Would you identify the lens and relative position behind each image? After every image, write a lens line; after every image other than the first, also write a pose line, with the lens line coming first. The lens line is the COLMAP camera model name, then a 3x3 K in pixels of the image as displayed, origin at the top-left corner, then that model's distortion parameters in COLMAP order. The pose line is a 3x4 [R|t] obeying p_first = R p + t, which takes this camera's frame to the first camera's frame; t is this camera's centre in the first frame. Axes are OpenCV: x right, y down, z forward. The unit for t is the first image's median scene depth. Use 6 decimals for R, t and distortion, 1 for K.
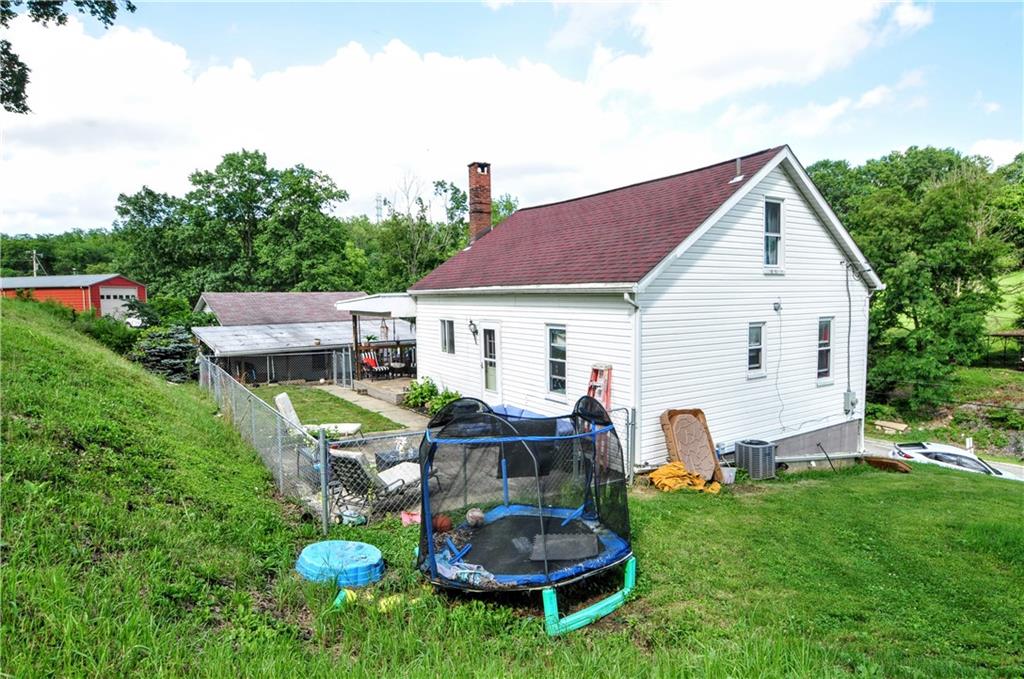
lens RADIAL K [[572.8, 0, 511.9], [0, 572.8, 336.0], [0, 0, 1]] dist [-0.024140, -0.000423]
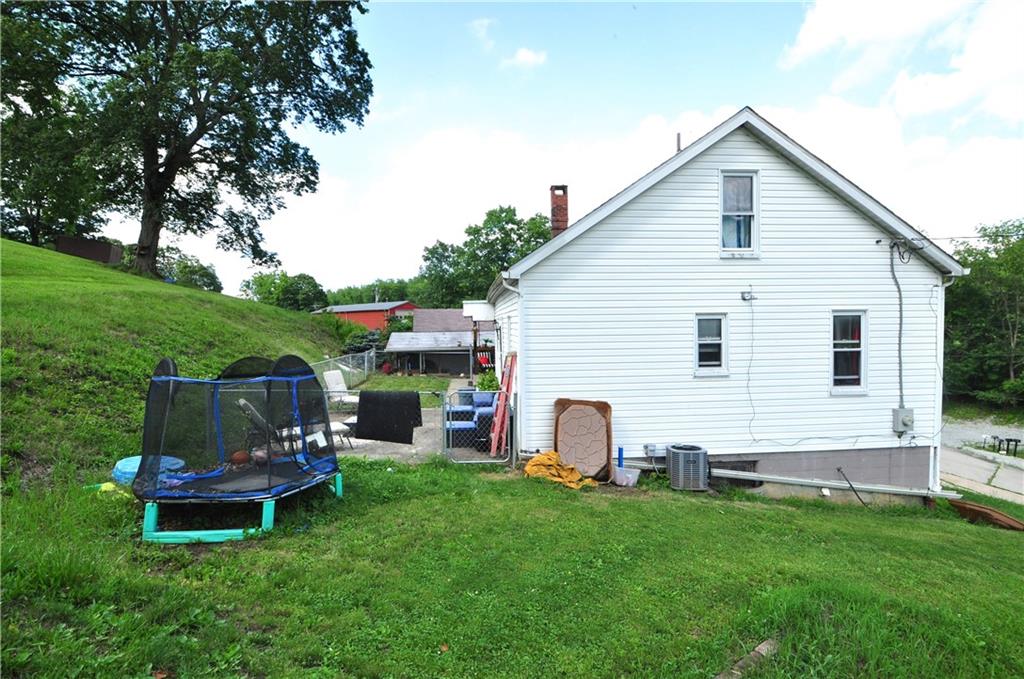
lens RADIAL K [[485.5, 0, 512.0], [0, 485.5, 339.5], [0, 0, 1]] dist [-0.008301, -0.000135]
pose [[0.879843, 0.015715, -0.475005, 0.460637], [-0.031285, 0.999201, -0.024890, 0.039656], [0.474234, 0.036760, 0.879631, 0.175073]]
